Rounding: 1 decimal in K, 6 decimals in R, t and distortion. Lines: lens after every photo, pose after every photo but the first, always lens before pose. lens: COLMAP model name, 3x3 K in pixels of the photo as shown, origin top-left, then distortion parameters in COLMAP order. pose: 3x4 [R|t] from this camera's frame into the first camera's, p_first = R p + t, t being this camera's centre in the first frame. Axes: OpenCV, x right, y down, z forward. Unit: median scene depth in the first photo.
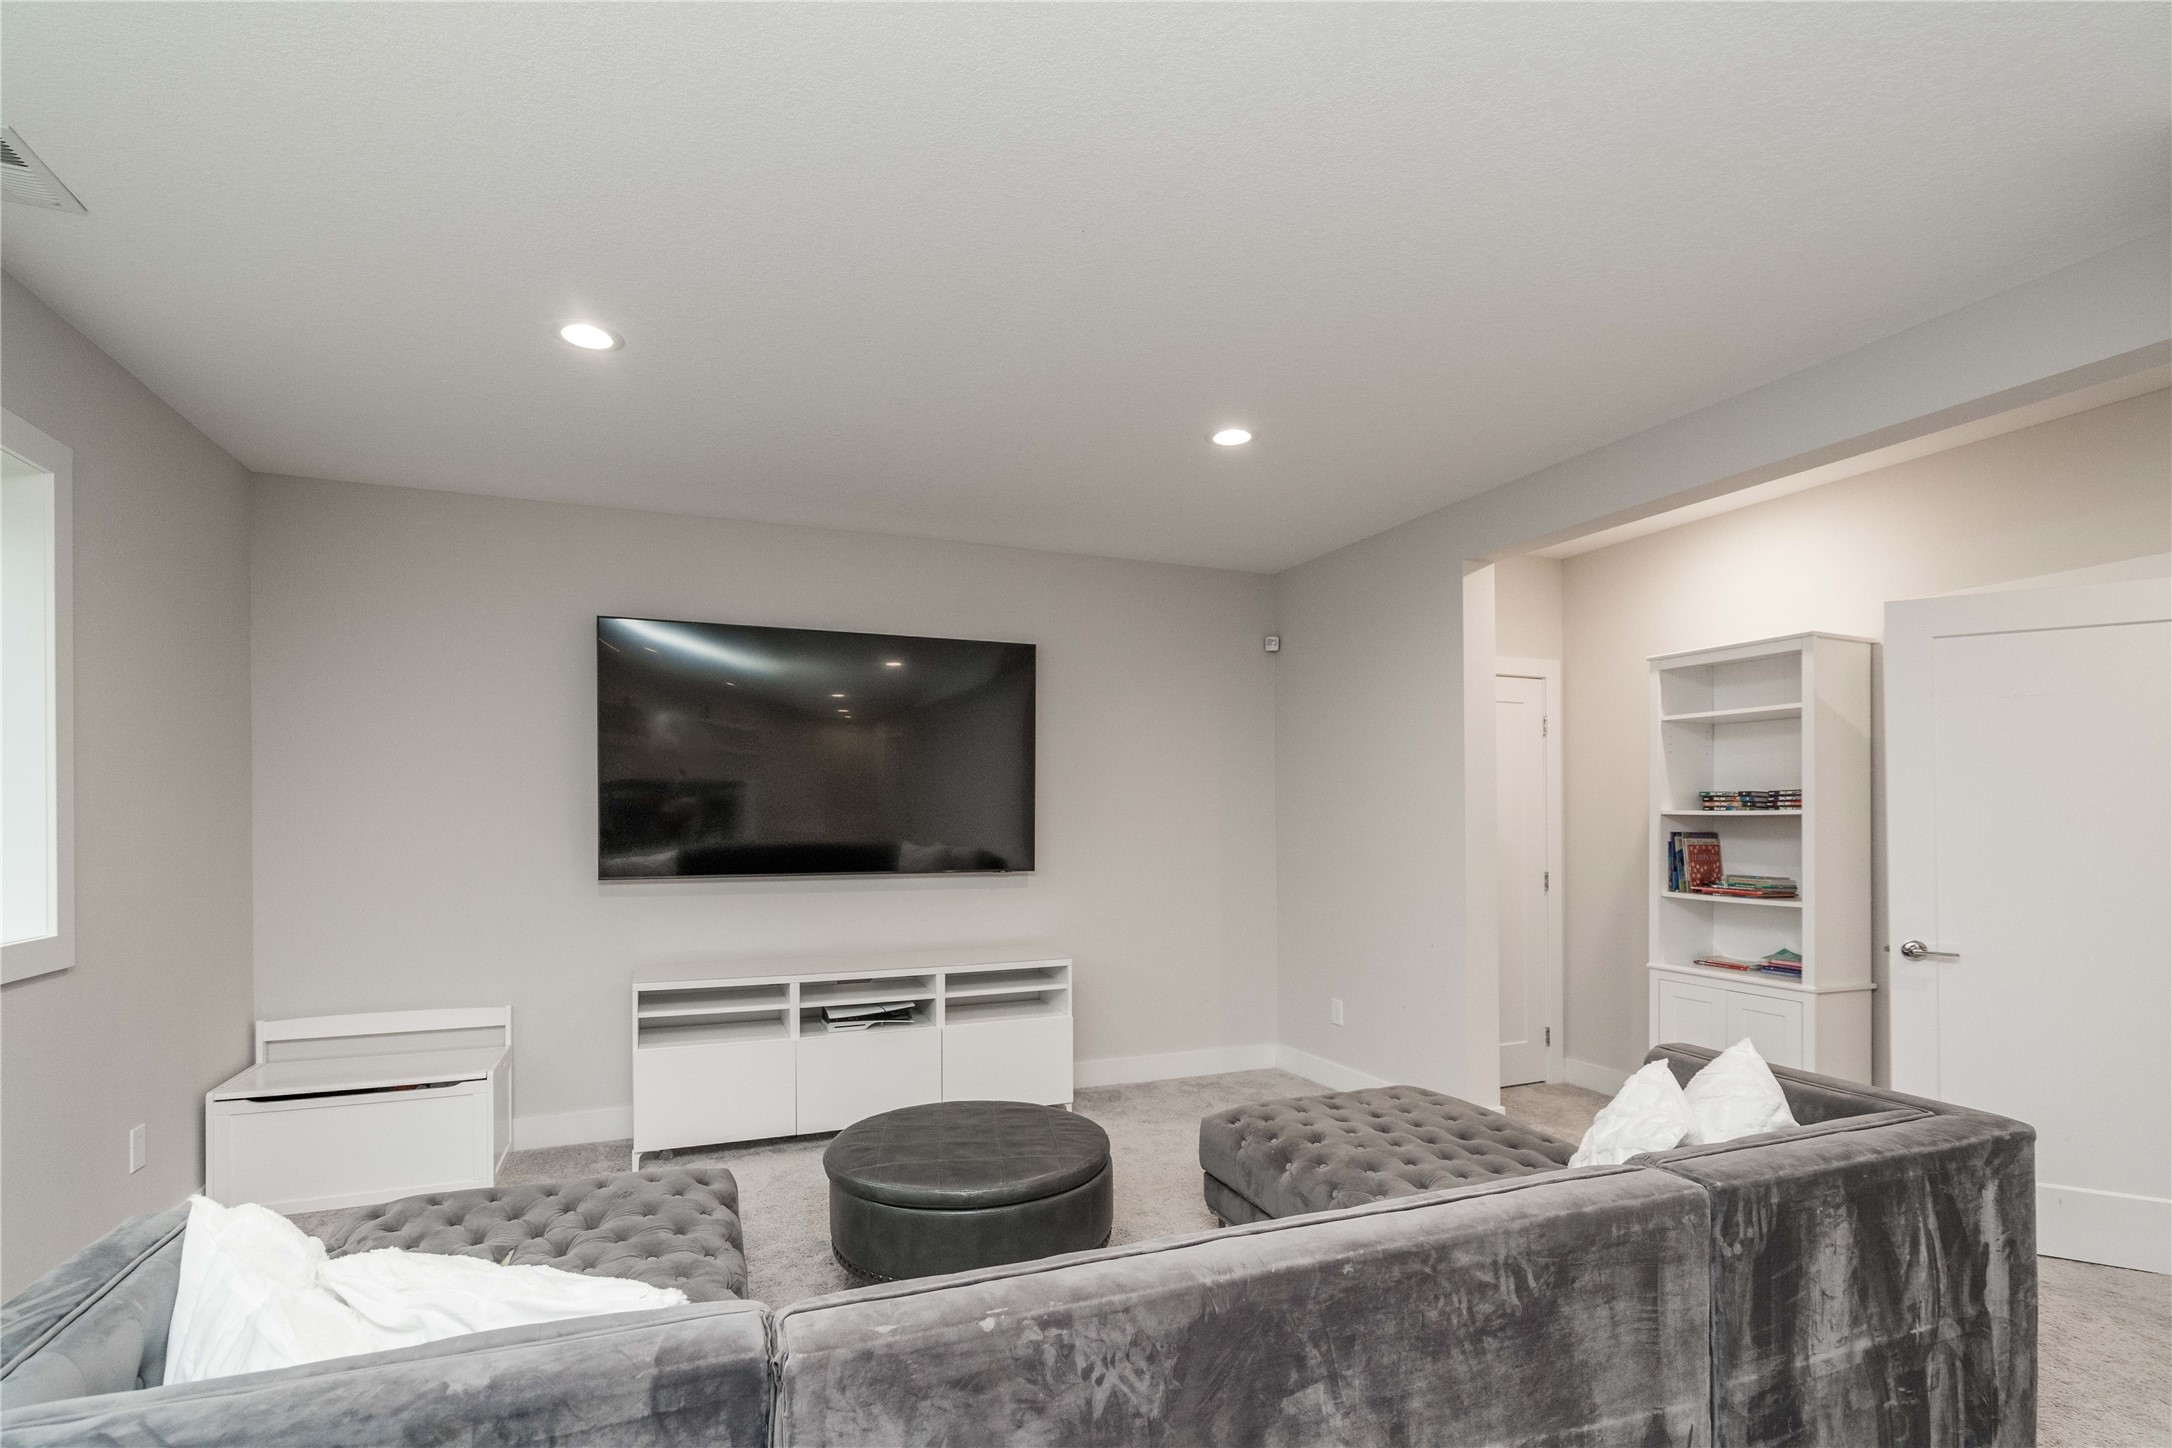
lens RADIAL K [[1008.4, 0, 1085.6], [0, 1008.4, 795.5], [0, 0, 1]] dist [-0.005653, 0.001085]
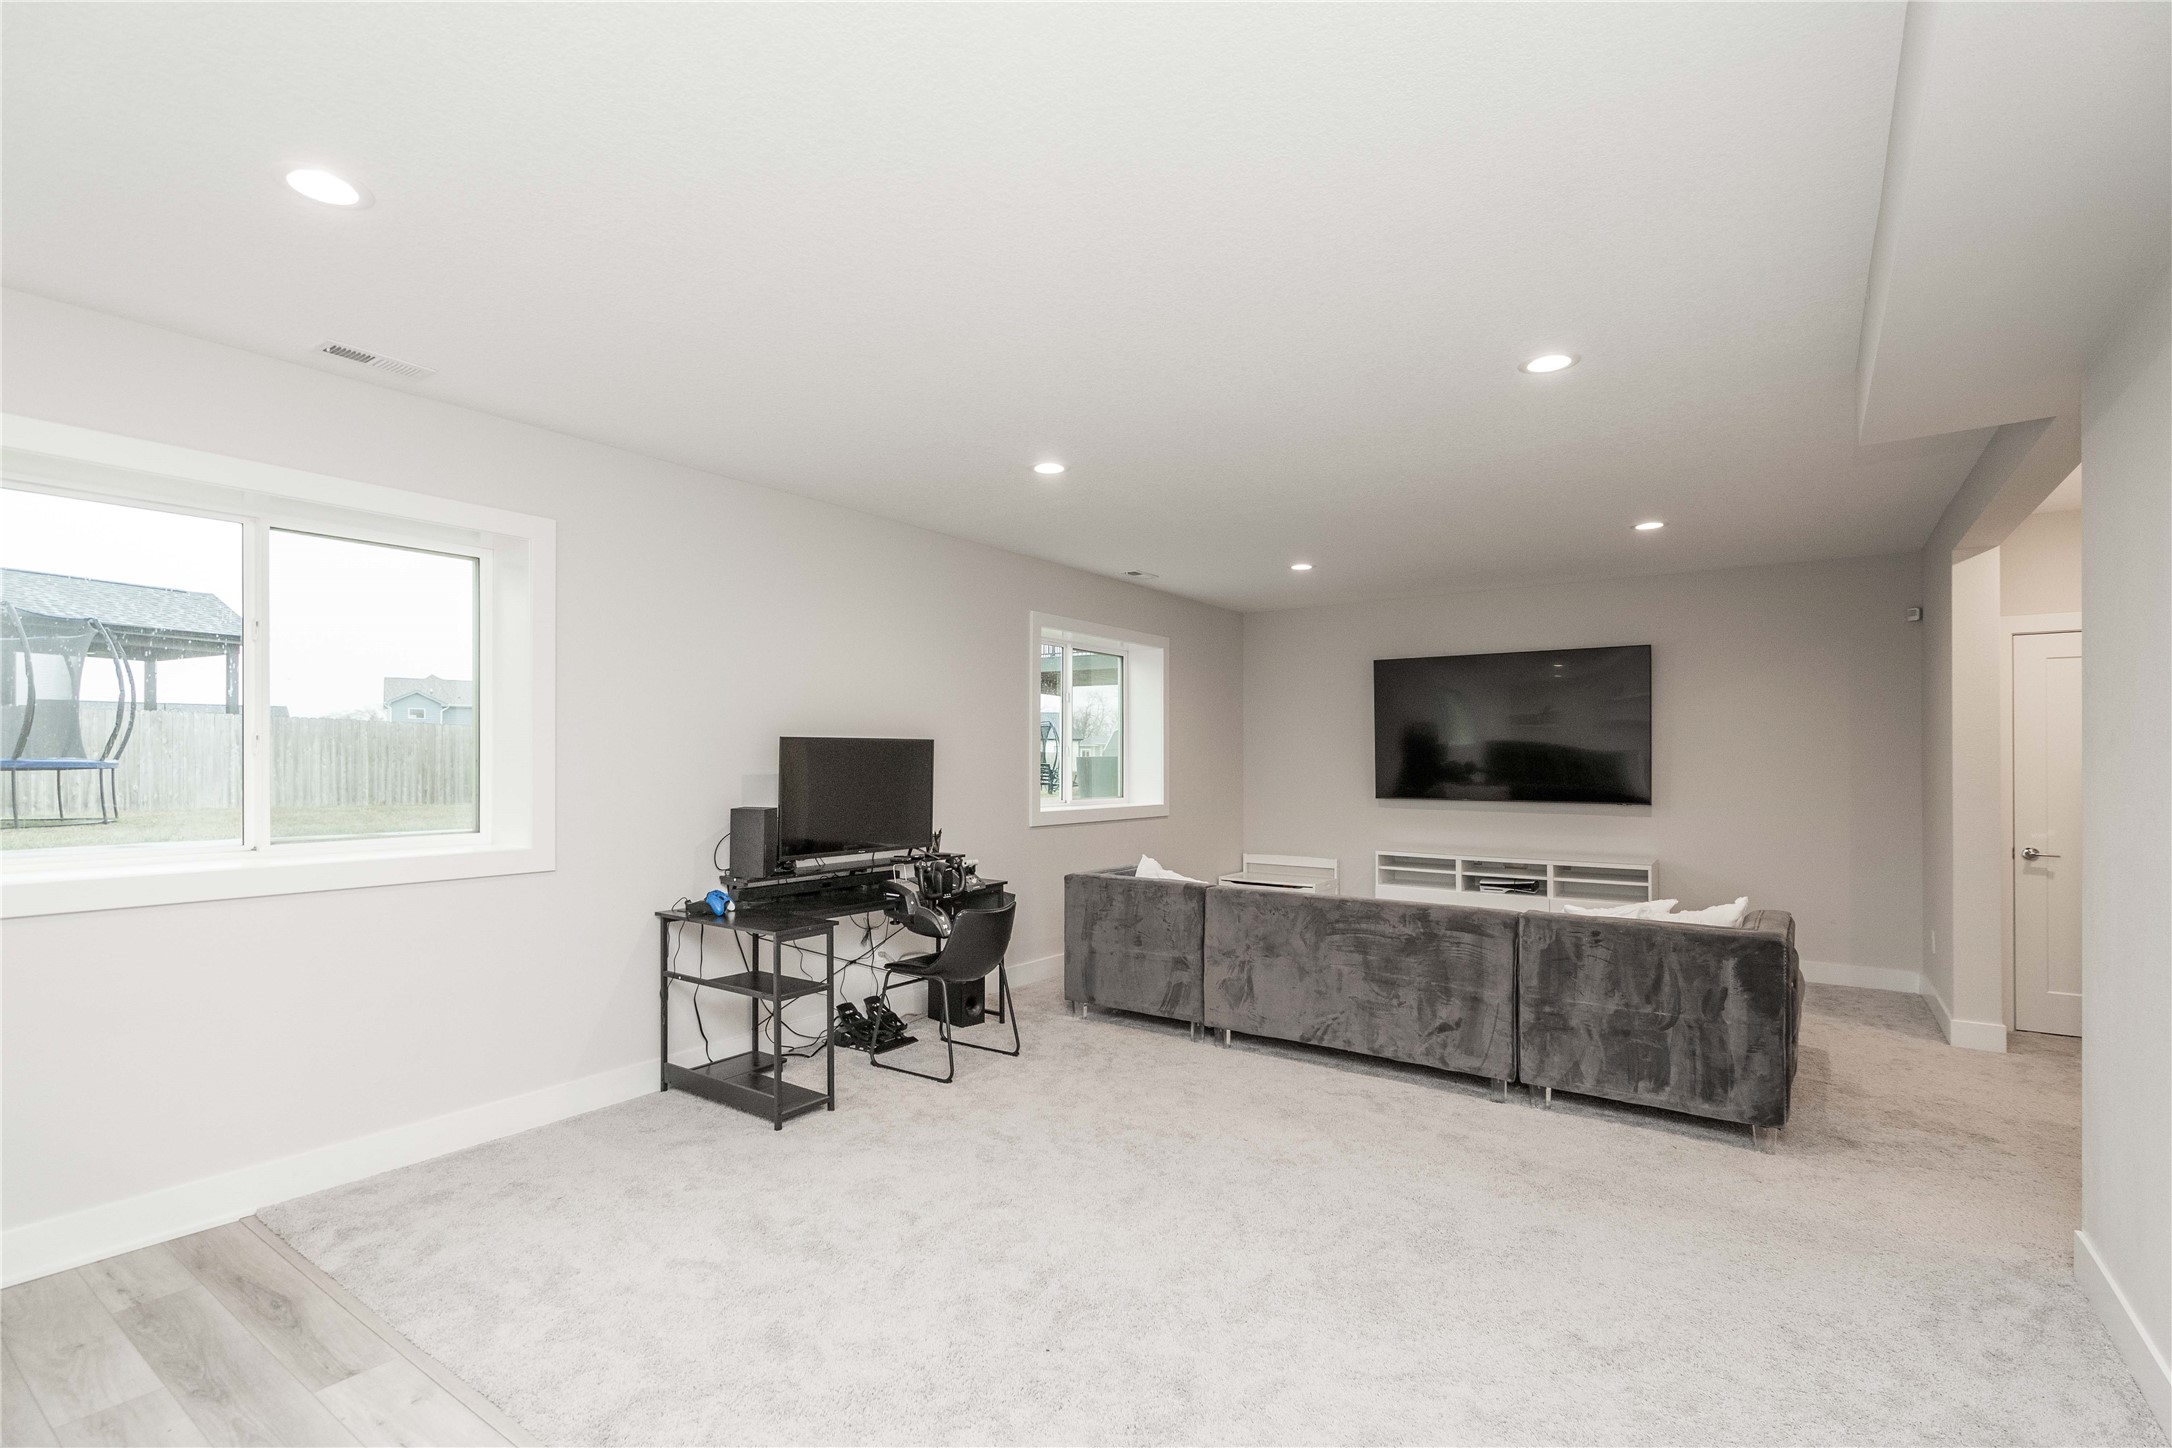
lens RADIAL K [[1008.4, 0, 1088.5], [0, 1008.4, 743.9], [0, 0, 1]] dist [-0.005653, 0.001085]
pose [[0.545284, -0.011286, -0.838176, 0.807874], [0.014894, 0.999882, -0.003773, -0.020504], [0.838119, -0.010426, 0.545387, -0.487522]]
